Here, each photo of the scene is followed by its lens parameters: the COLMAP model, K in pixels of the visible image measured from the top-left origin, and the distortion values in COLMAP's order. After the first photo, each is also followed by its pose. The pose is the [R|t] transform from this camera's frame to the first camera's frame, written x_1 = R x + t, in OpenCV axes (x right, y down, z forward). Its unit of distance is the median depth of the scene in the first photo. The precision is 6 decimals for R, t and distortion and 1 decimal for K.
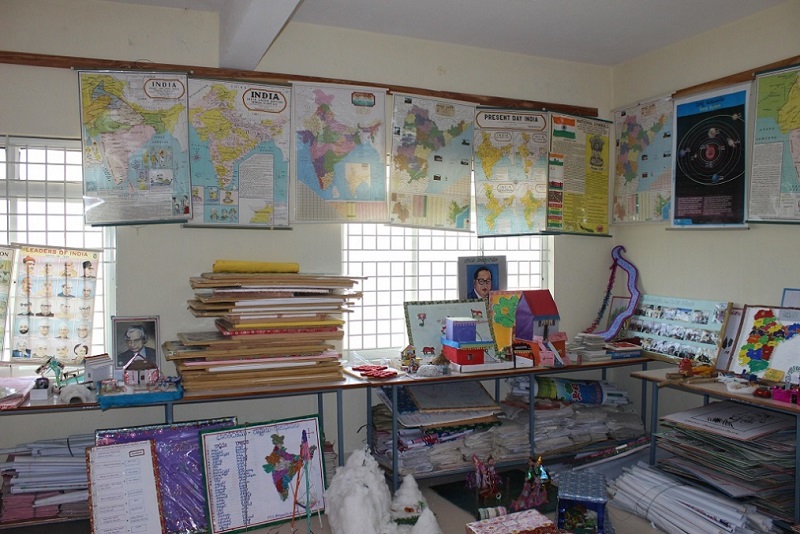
lens RADIAL K [[664.1, 0, 400.5], [0, 664.1, 271.8], [0, 0, 1]] dist [-0.162347, 0.137956]
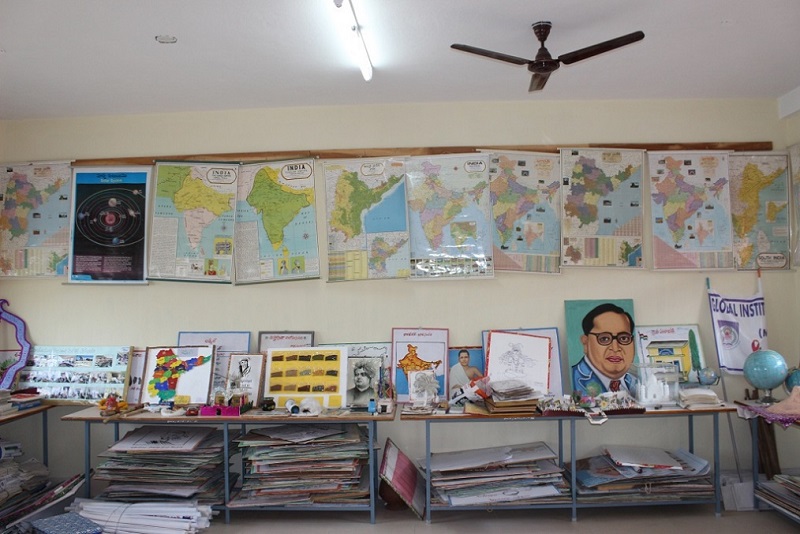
lens RADIAL K [[664.1, 0, 400.5], [0, 664.1, 271.8], [0, 0, 1]] dist [-0.162347, 0.137956]
pose [[0.434849, 0.030015, 0.900003, -0.353773], [0.041917, 0.997686, -0.053525, -0.005058], [-0.899527, 0.061001, 0.432585, 0.025504]]
